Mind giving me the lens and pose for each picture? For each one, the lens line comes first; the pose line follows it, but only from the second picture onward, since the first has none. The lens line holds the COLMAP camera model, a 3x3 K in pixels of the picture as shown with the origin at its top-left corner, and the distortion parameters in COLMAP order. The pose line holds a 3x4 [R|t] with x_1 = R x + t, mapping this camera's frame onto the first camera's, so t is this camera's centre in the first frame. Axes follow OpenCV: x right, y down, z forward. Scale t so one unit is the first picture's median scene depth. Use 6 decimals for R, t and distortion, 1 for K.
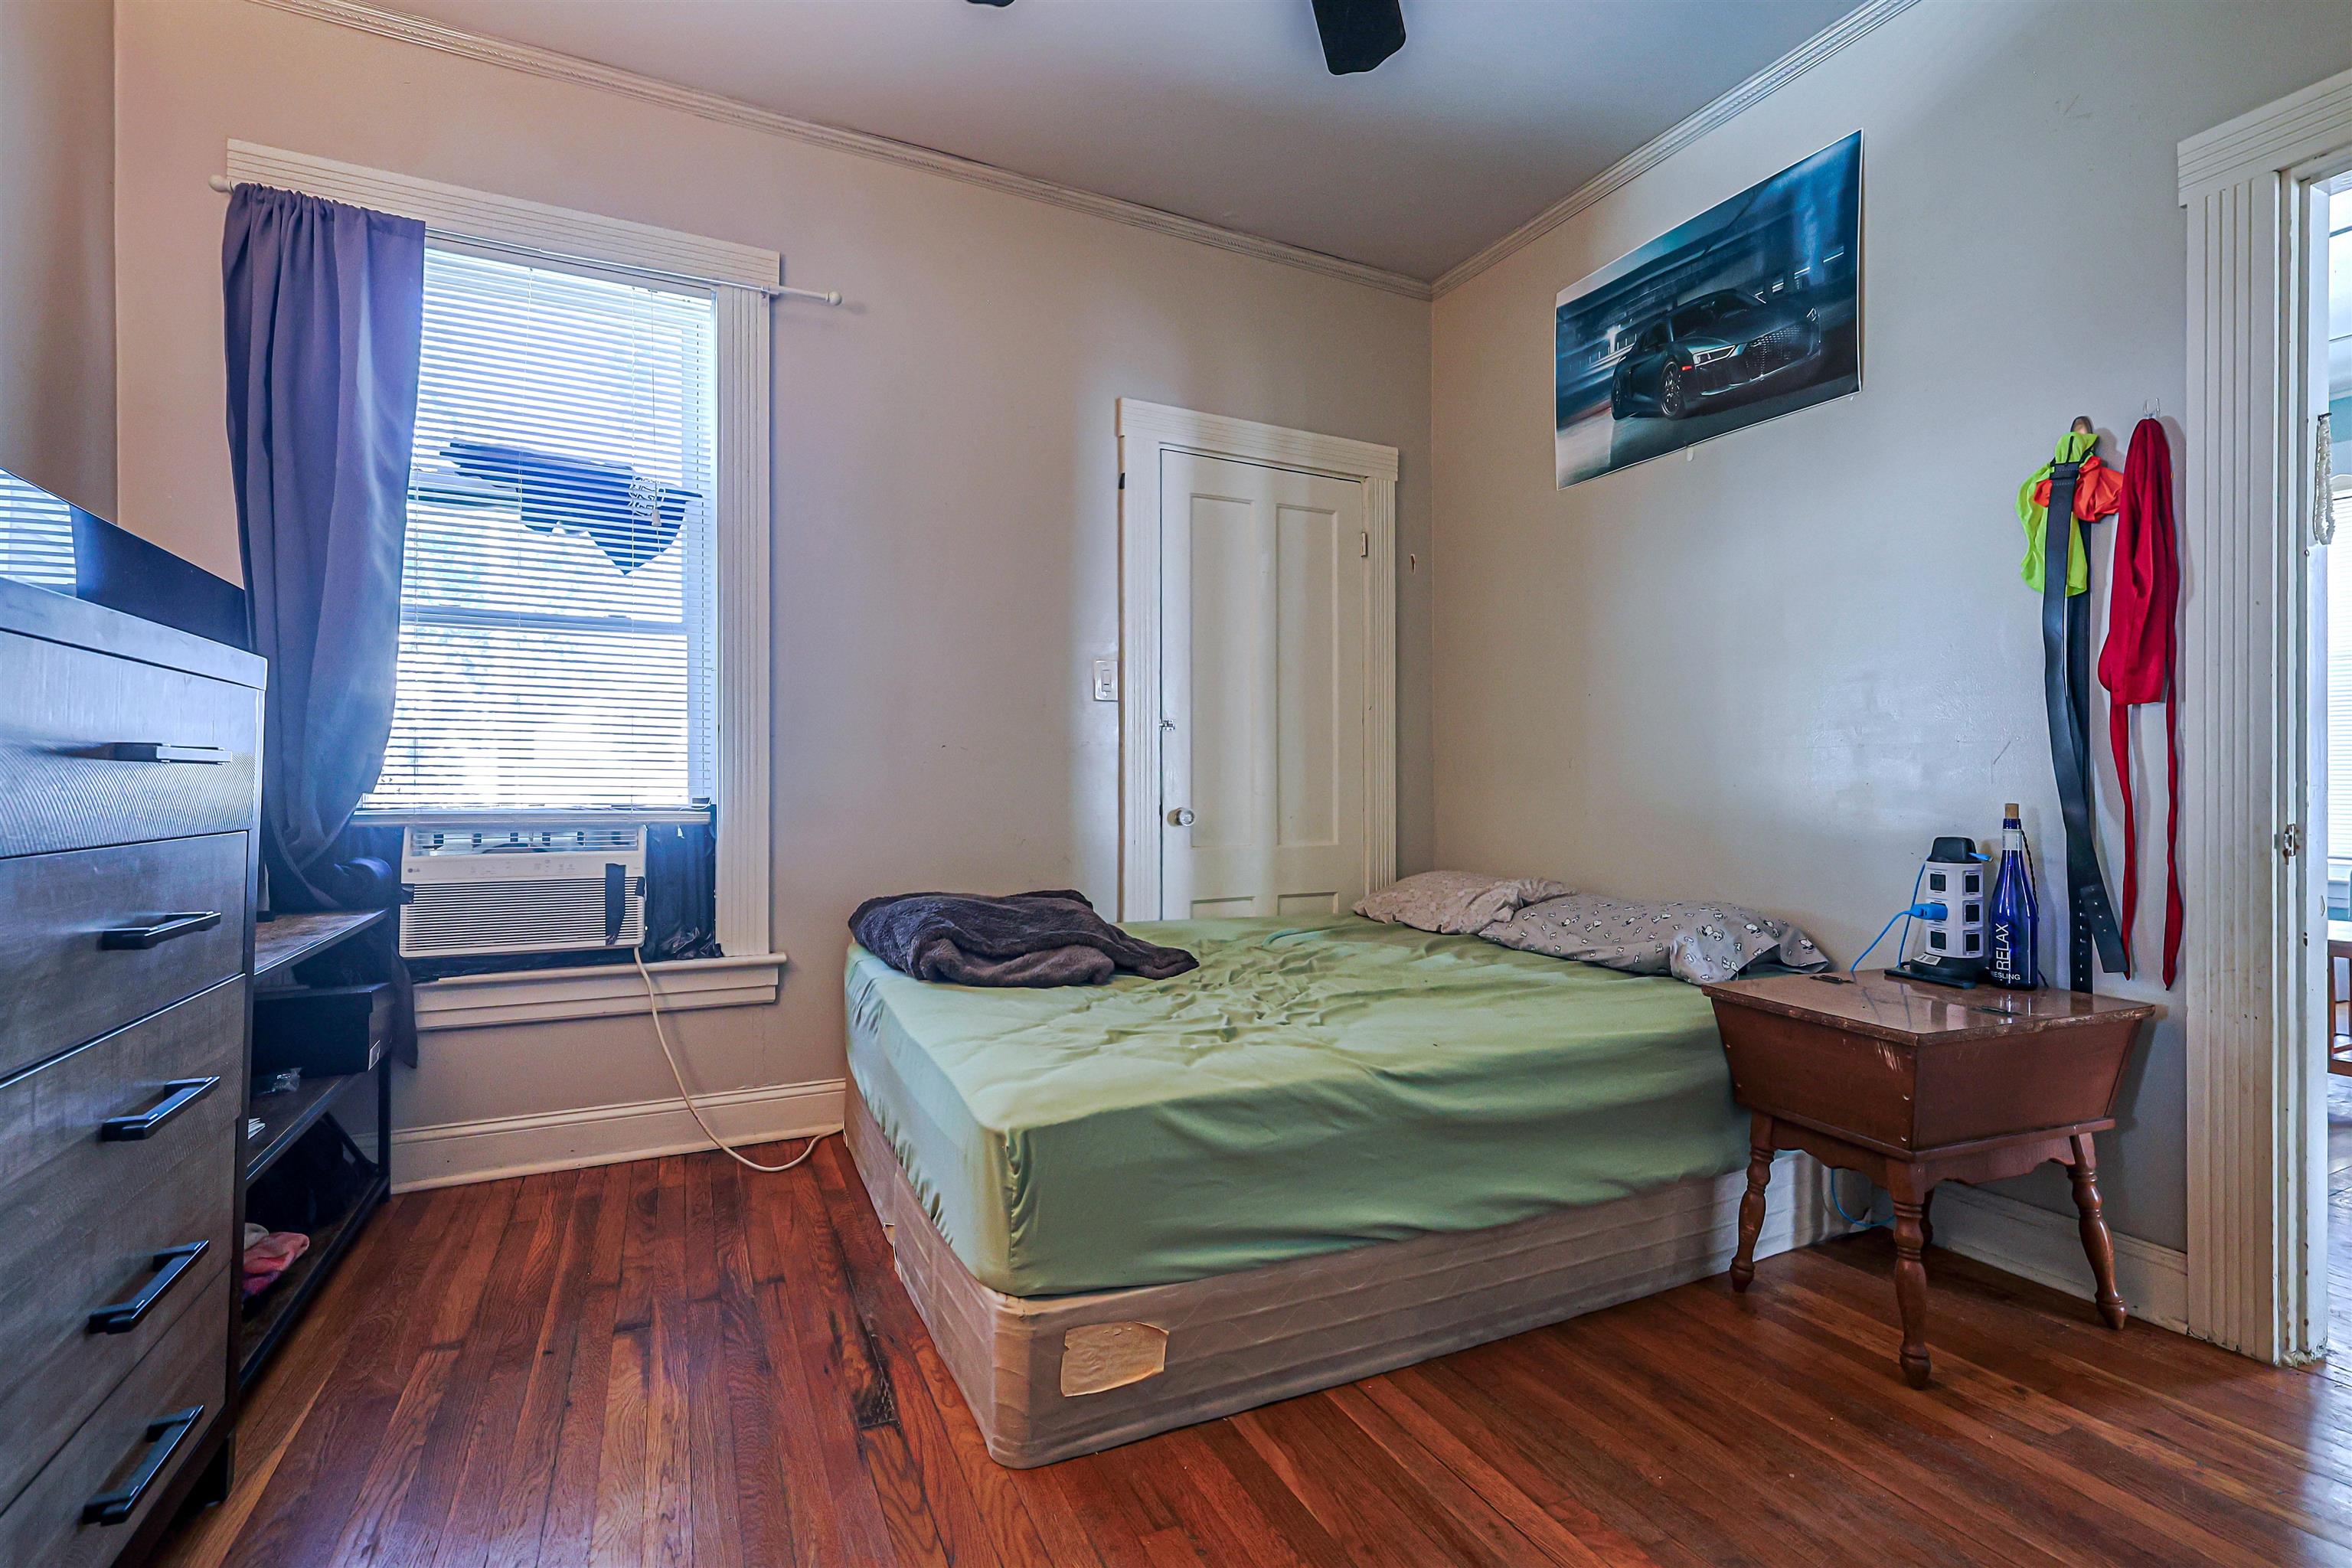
lens RADIAL K [[1054.4, 0, 1169.9], [0, 1054.4, 777.4], [0, 0, 1]] dist [-0.002003, 0.000255]
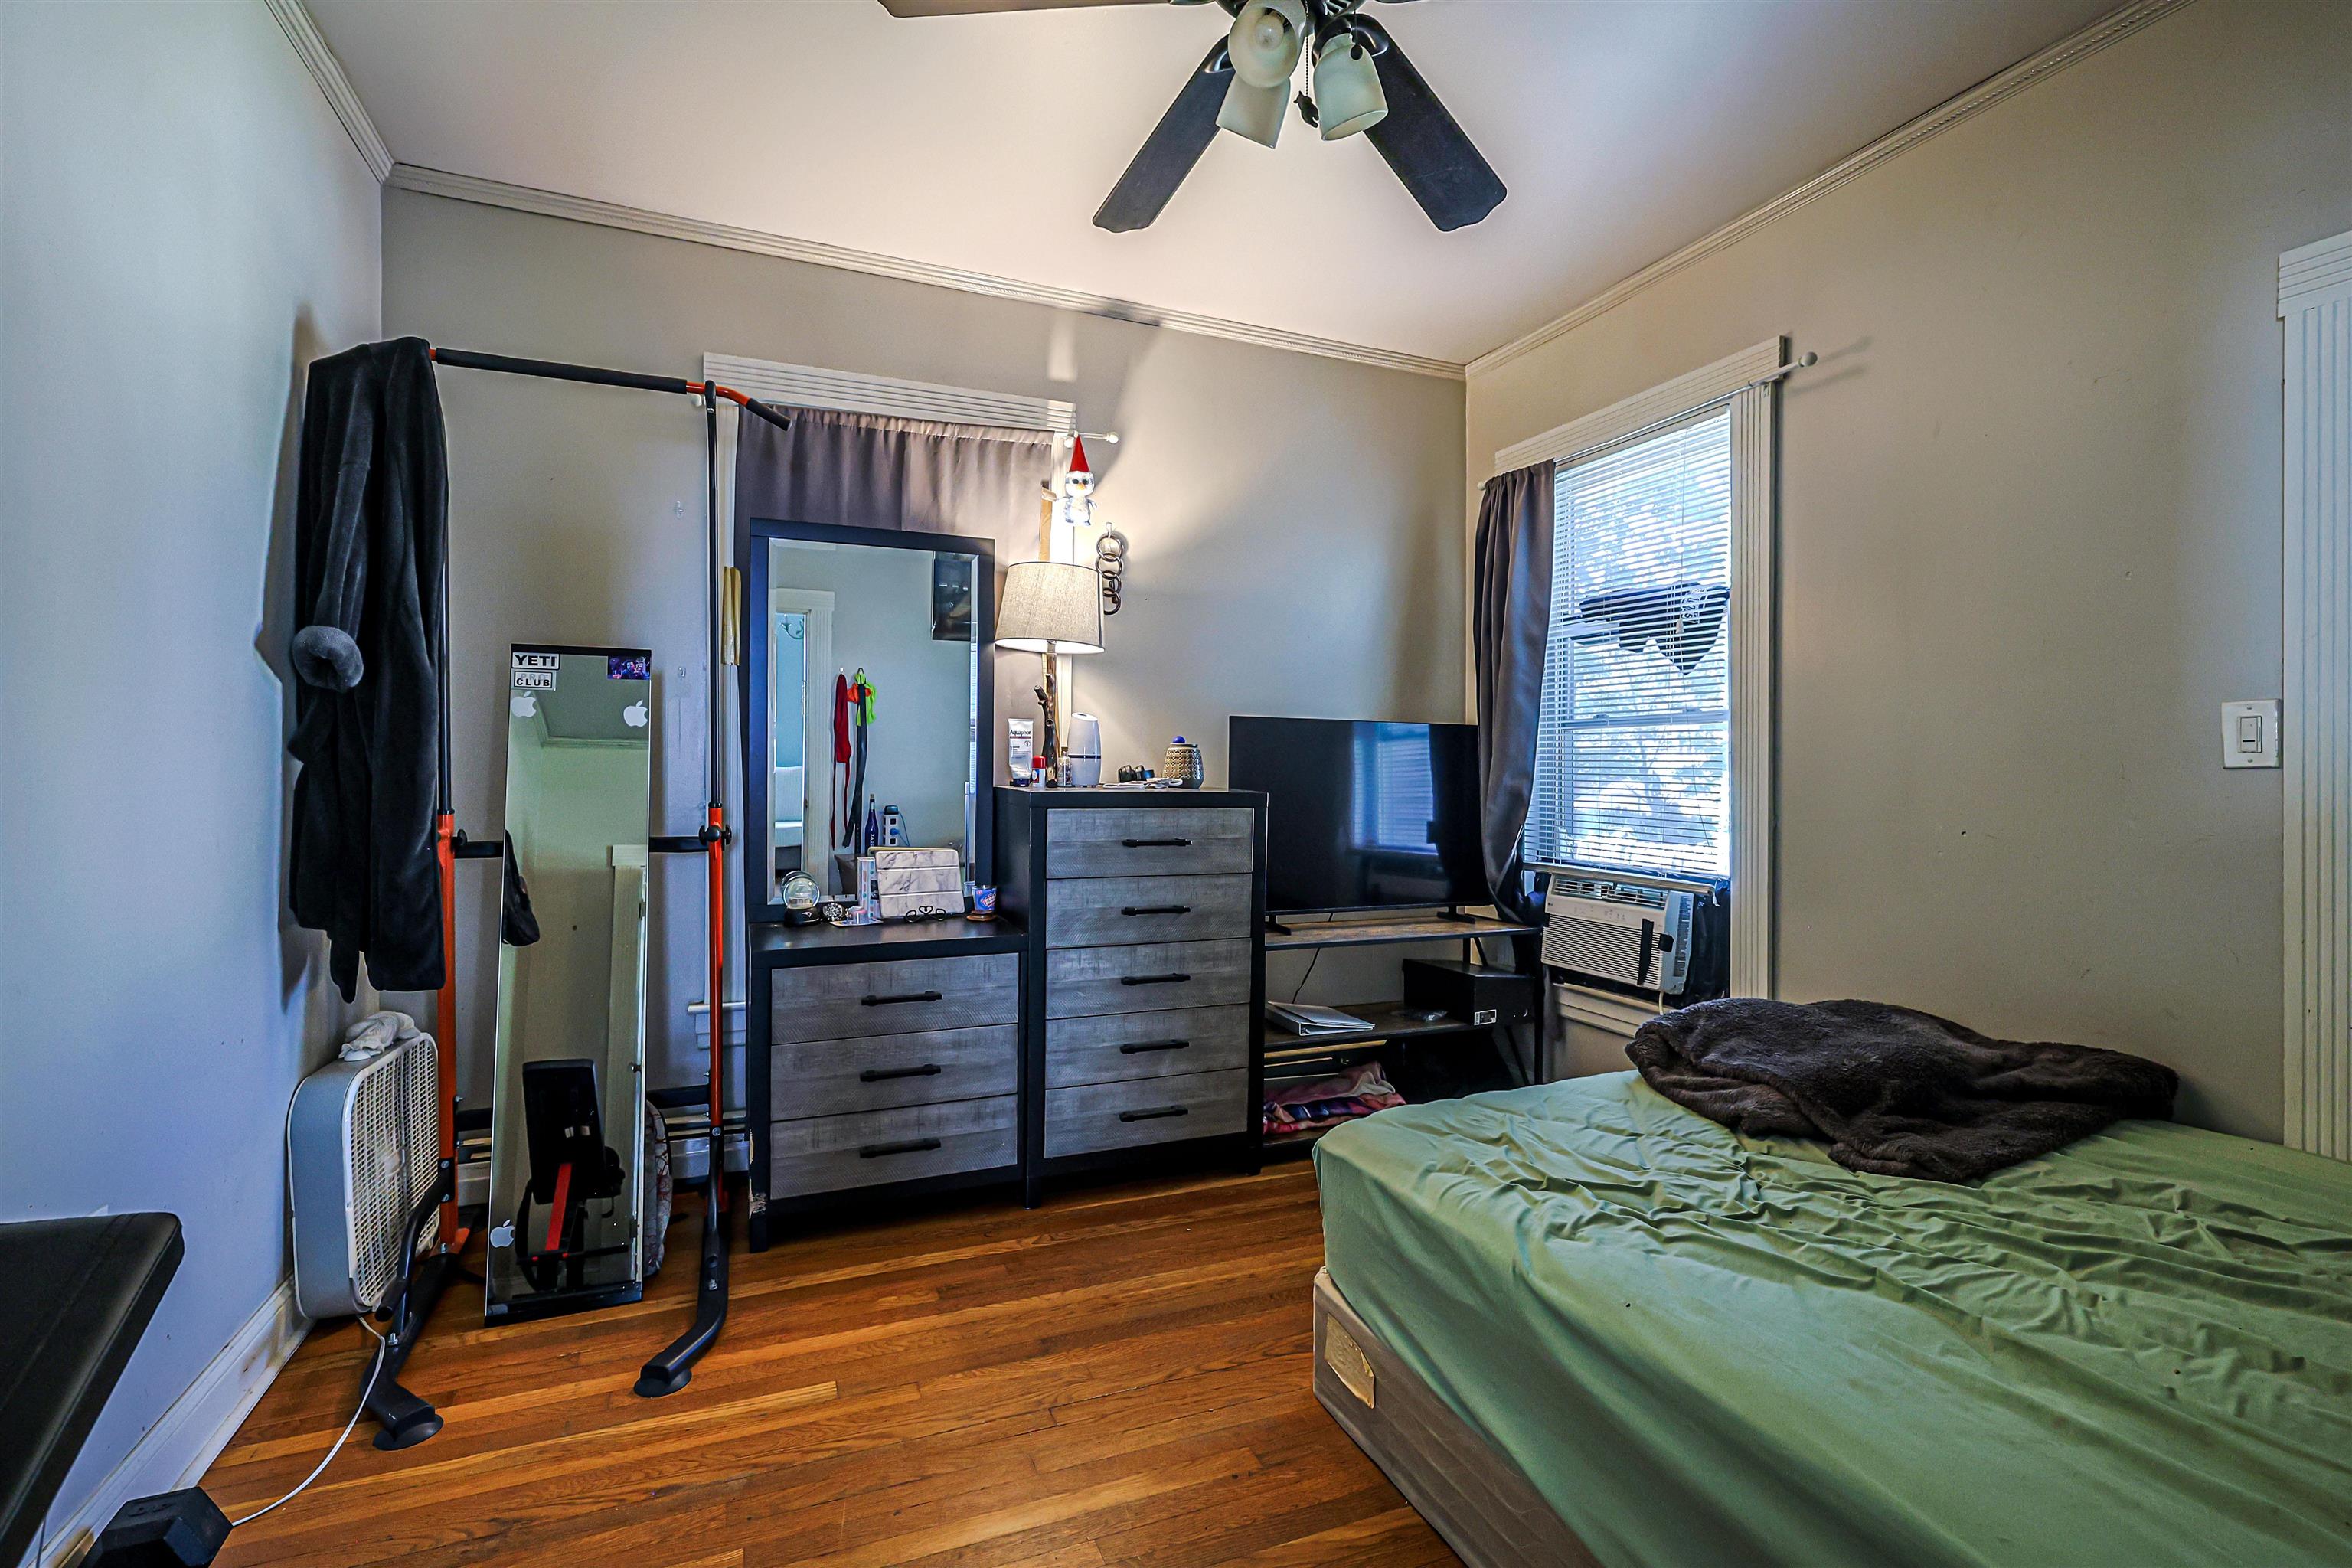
lens RADIAL K [[1054.4, 0, 1169.9], [0, 1054.4, 777.4], [0, 0, 1]] dist [-0.002003, 0.000255]
pose [[-0.052514, -0.002415, -0.998617, 0.719602], [-0.003284, 0.999992, -0.002246, -0.078149], [0.998615, 0.003162, -0.052522, 0.516809]]
